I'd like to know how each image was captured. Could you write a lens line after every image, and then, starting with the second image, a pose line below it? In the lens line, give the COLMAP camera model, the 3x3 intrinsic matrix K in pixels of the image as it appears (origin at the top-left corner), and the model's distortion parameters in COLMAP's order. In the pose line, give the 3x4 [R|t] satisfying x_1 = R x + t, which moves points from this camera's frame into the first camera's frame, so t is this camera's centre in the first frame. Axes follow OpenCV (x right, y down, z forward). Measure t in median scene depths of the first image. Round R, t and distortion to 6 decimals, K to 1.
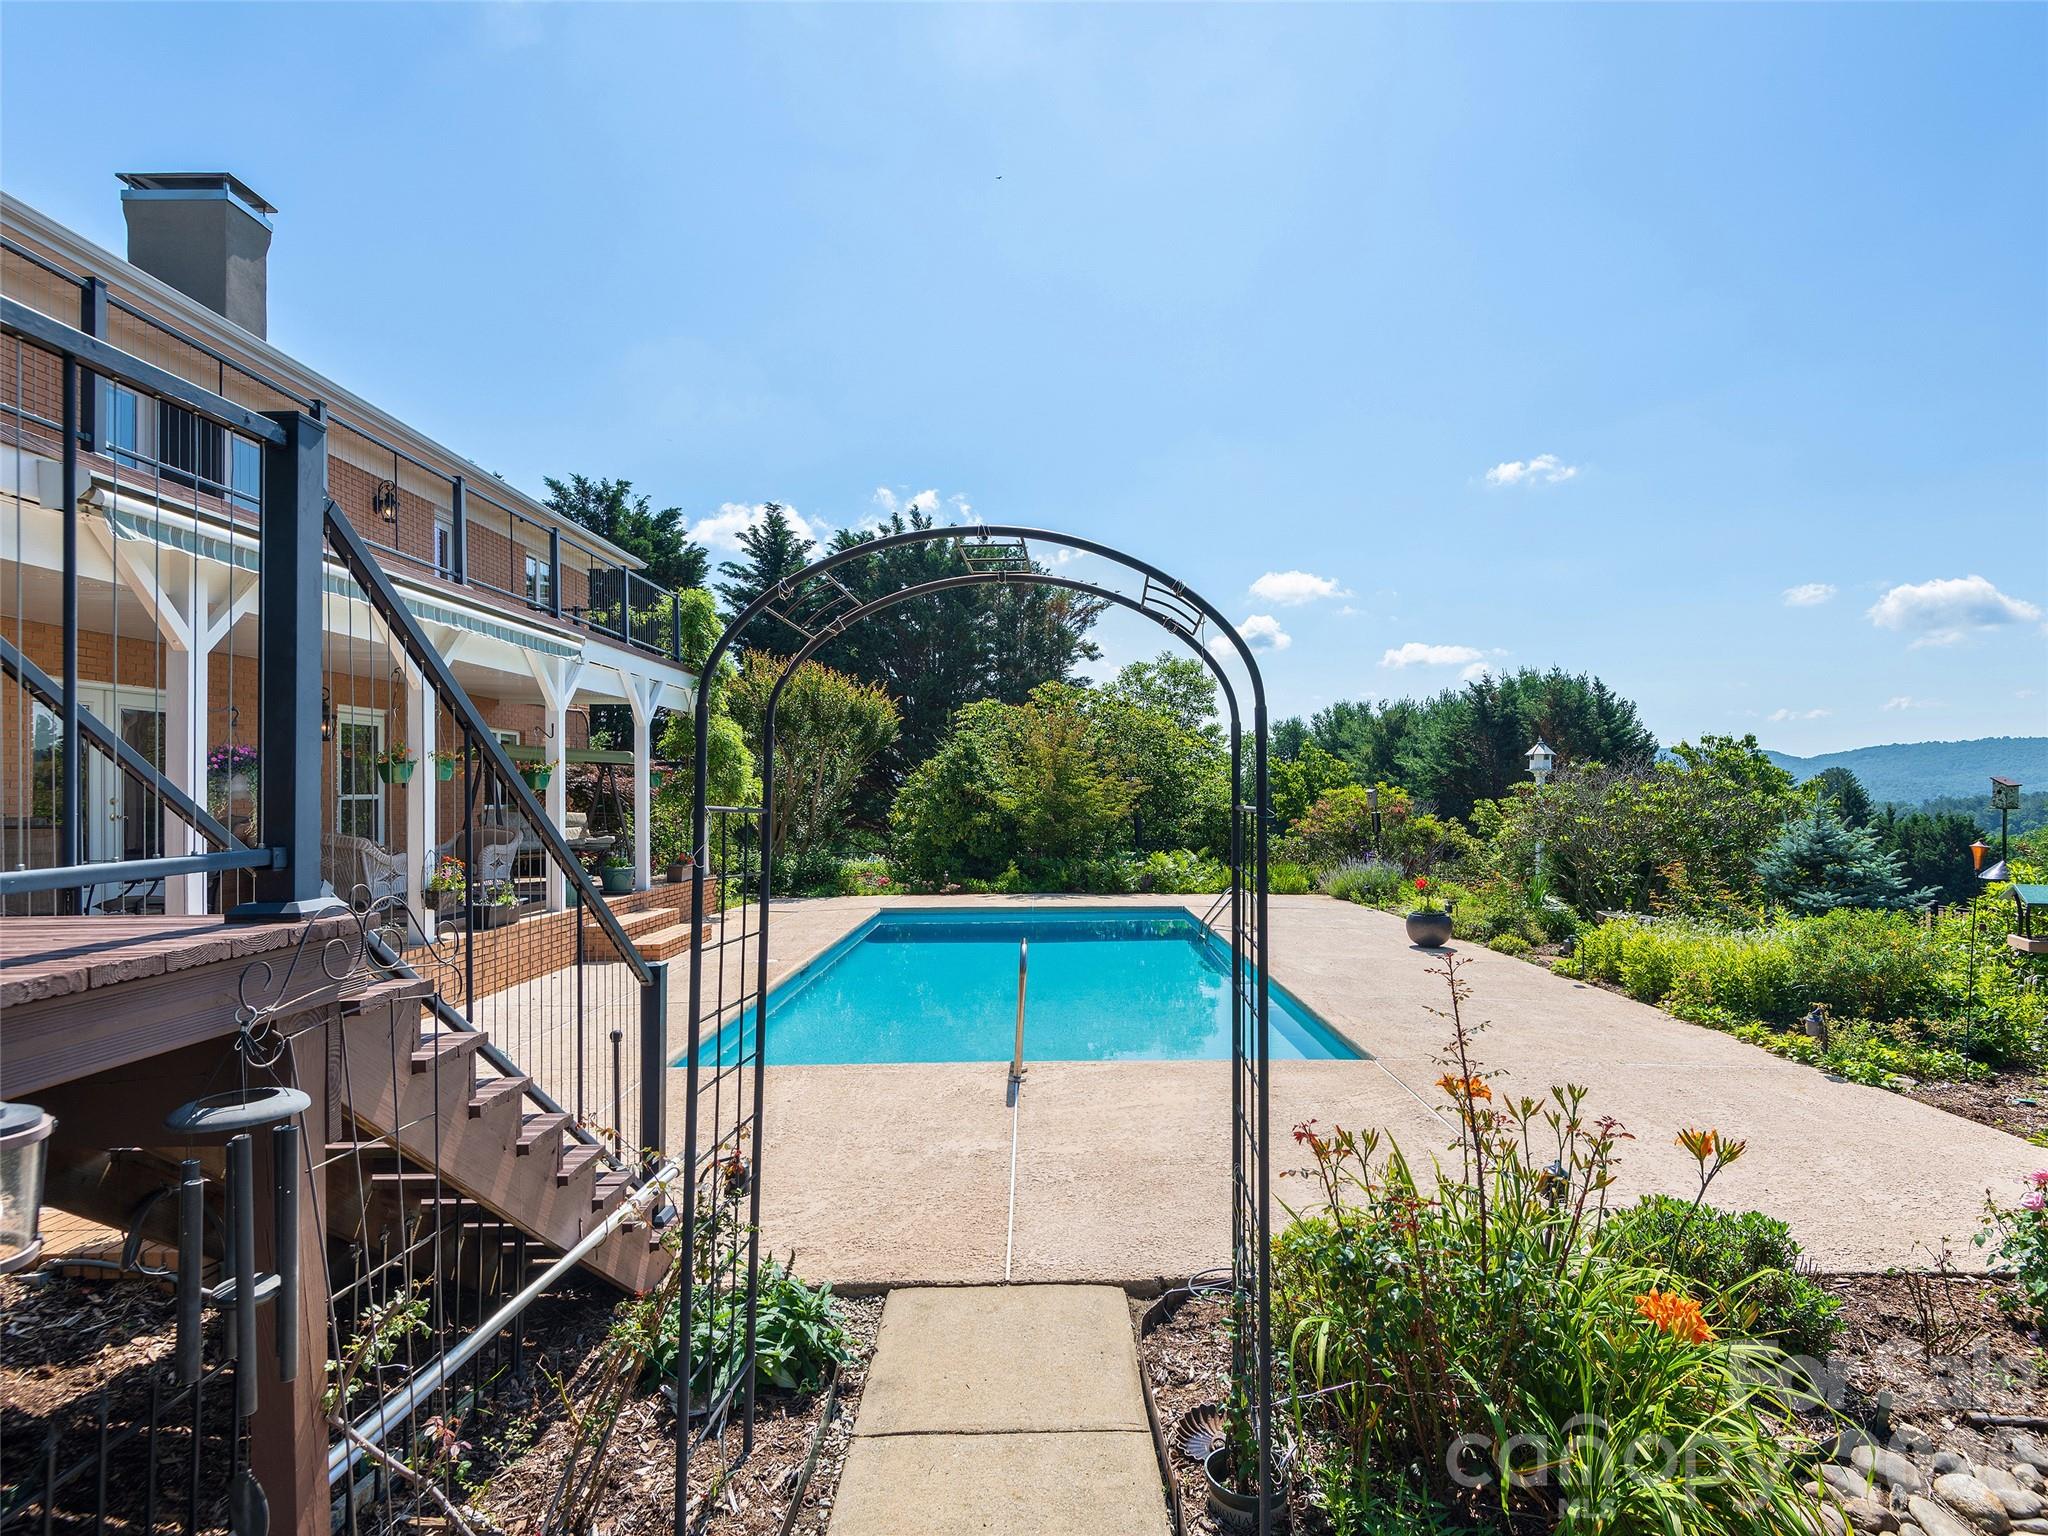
lens RADIAL K [[1035.2, 0, 1024.0], [0, 1035.2, 768.0], [0, 0, 1]] dist [-0.023245, -0.000510]
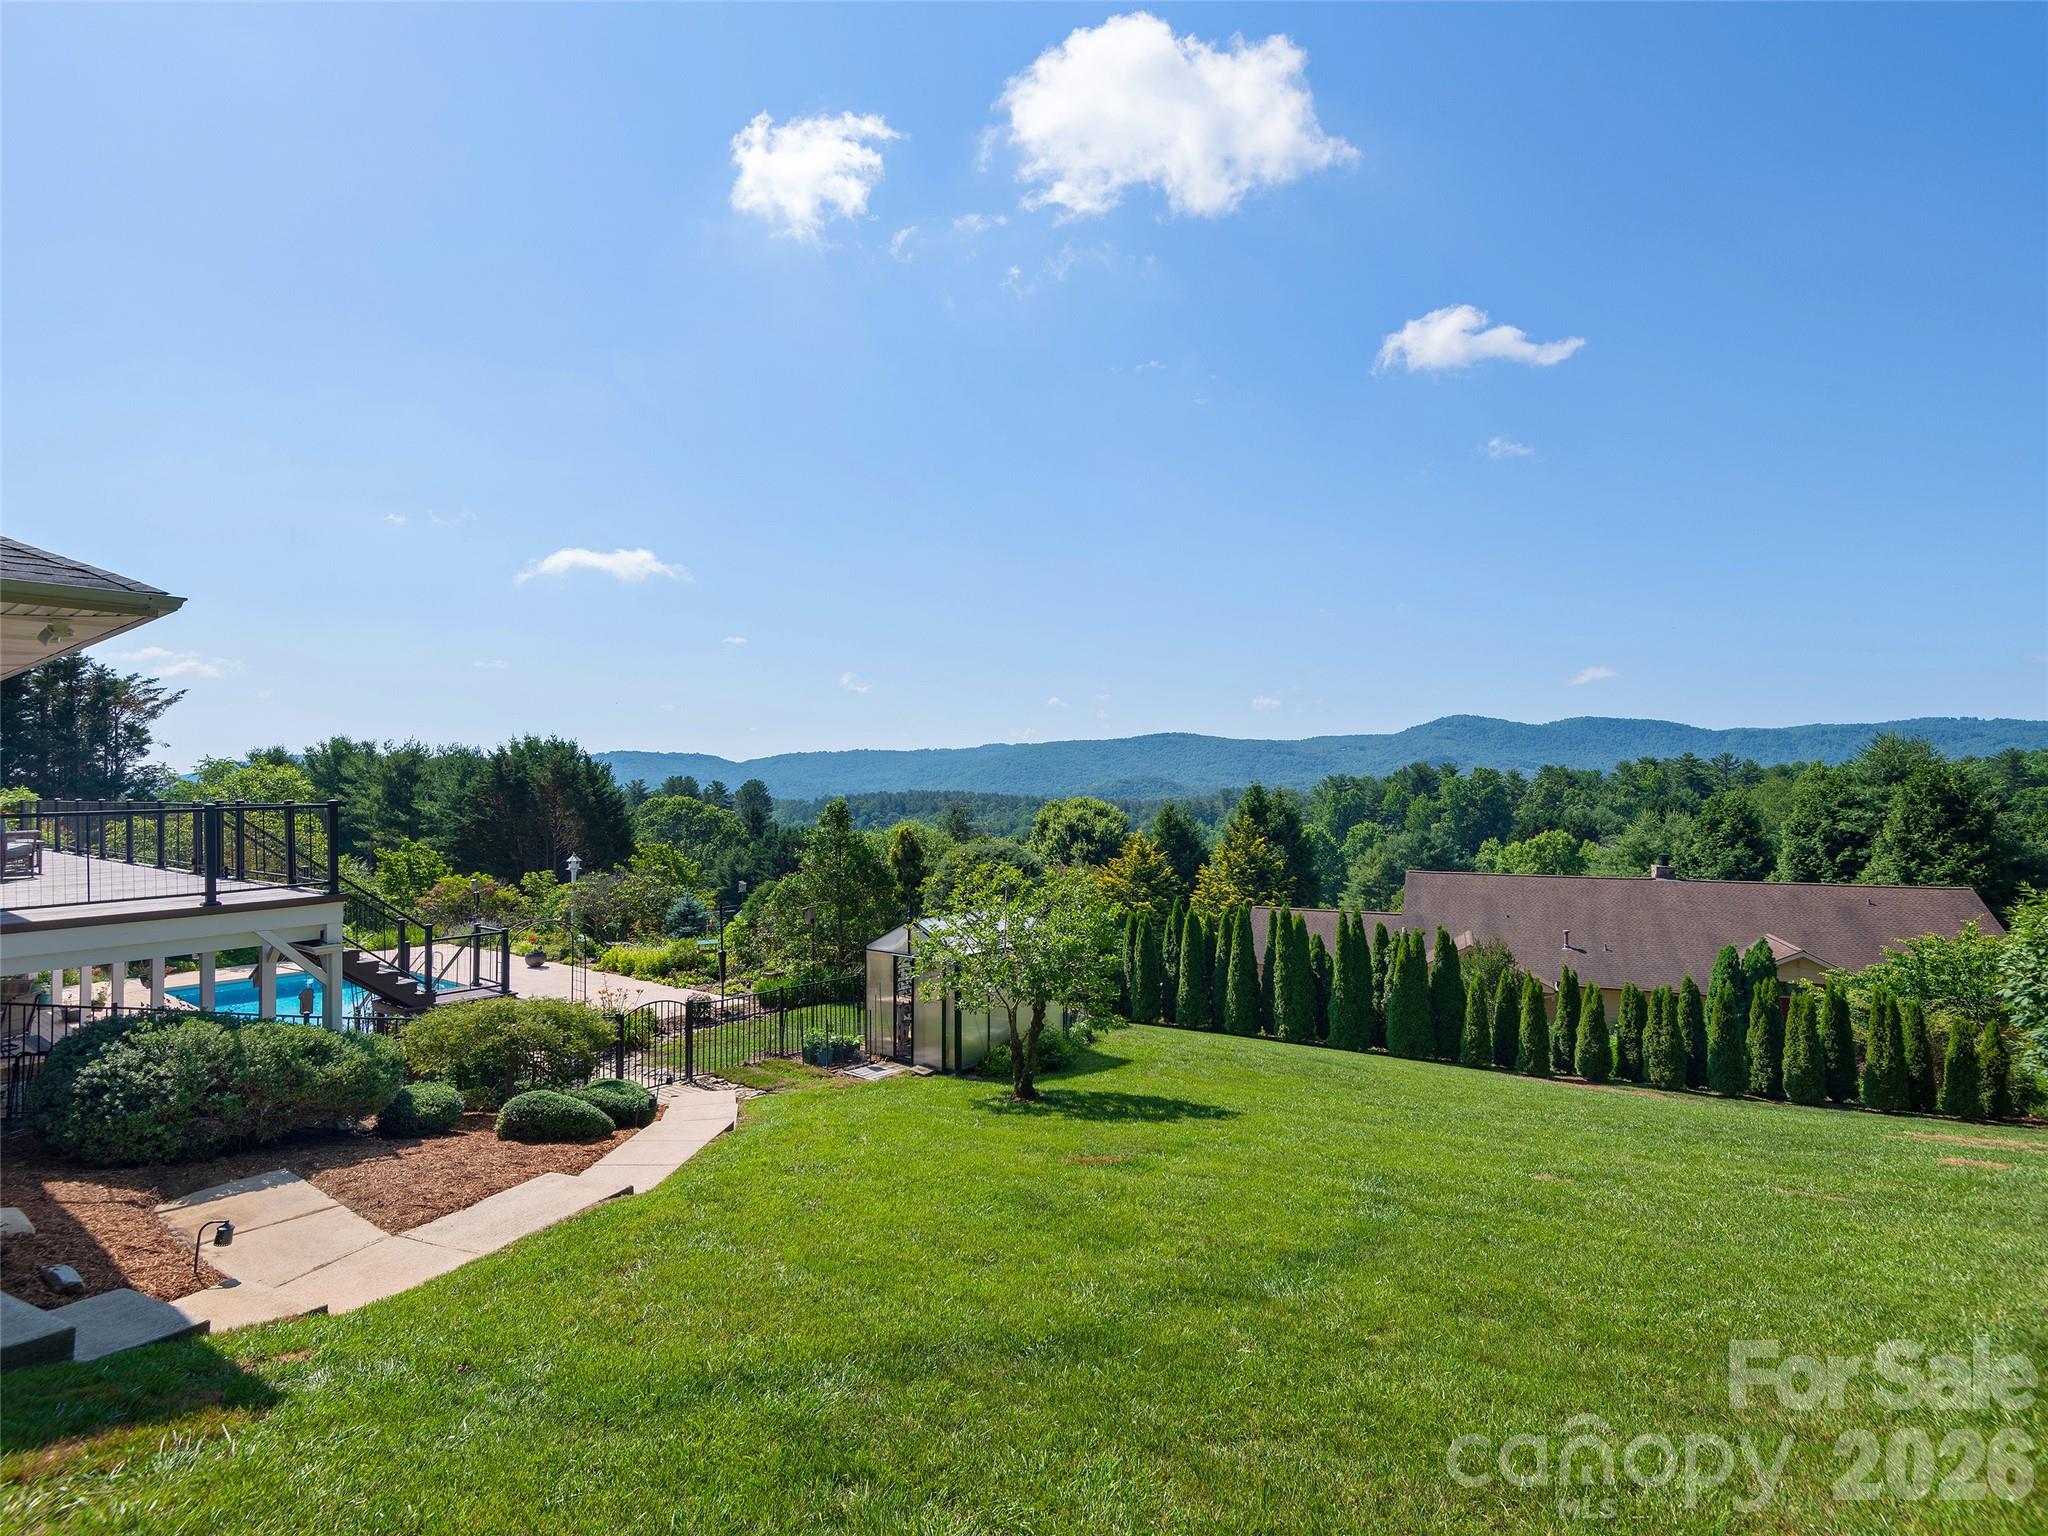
lens RADIAL K [[1035.2, 0, 1024.0], [0, 1035.2, 768.0], [0, 0, 1]] dist [-0.023245, -0.000510]
pose [[0.602372, 0.008644, 0.798169, -0.621259], [-0.006150, 0.999962, -0.006188, -0.206546], [-0.798192, -0.001181, 0.602402, -0.978651]]
